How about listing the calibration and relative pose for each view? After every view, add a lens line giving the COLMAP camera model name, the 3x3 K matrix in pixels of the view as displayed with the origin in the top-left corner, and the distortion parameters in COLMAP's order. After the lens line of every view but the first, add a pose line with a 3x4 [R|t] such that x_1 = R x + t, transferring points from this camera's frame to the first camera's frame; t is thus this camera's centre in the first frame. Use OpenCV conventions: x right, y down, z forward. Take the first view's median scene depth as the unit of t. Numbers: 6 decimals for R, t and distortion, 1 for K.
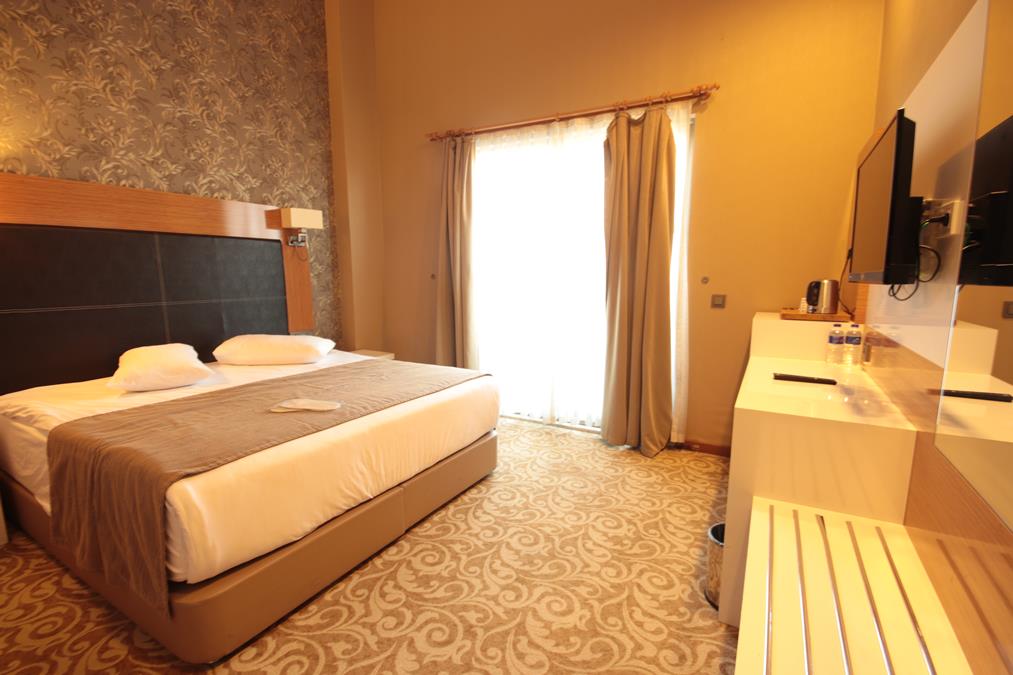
lens RADIAL K [[470.6, 0, 506.5], [0, 470.6, 337.5], [0, 0, 1]] dist [-0.001672, -0.000860]
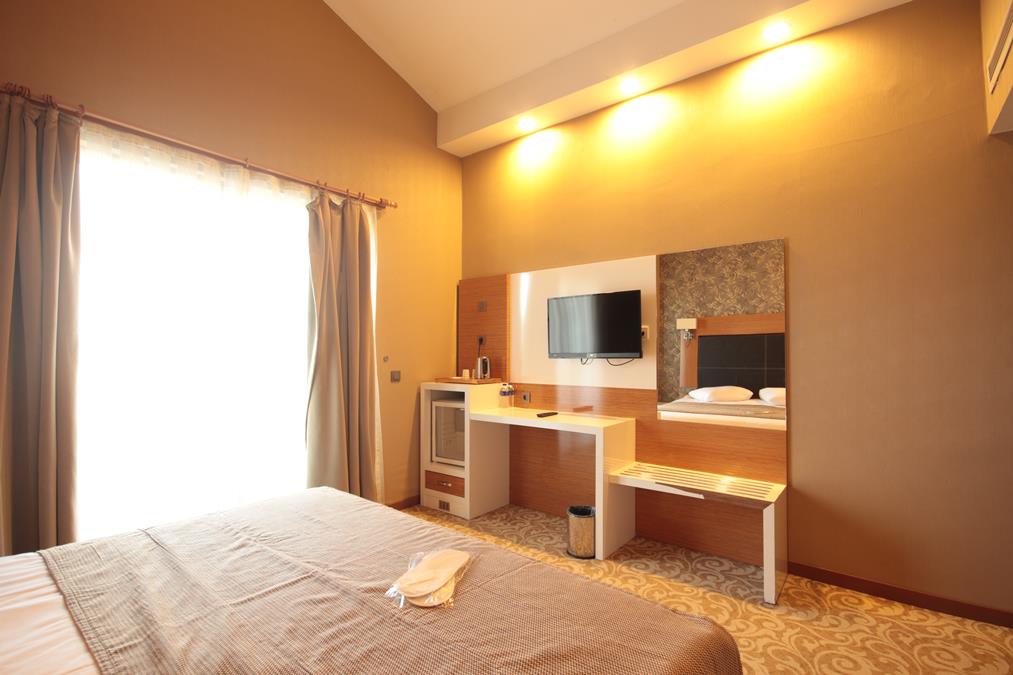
lens RADIAL K [[469.2, 0, 507.1], [0, 469.2, 348.2], [0, 0, 1]] dist [0.000074, 0.000320]
pose [[0.163229, 0.005834, 0.986571, -2.848641], [0.126840, 0.991560, -0.026849, -0.335023], [-0.978401, 0.129519, 0.161111, 2.178549]]
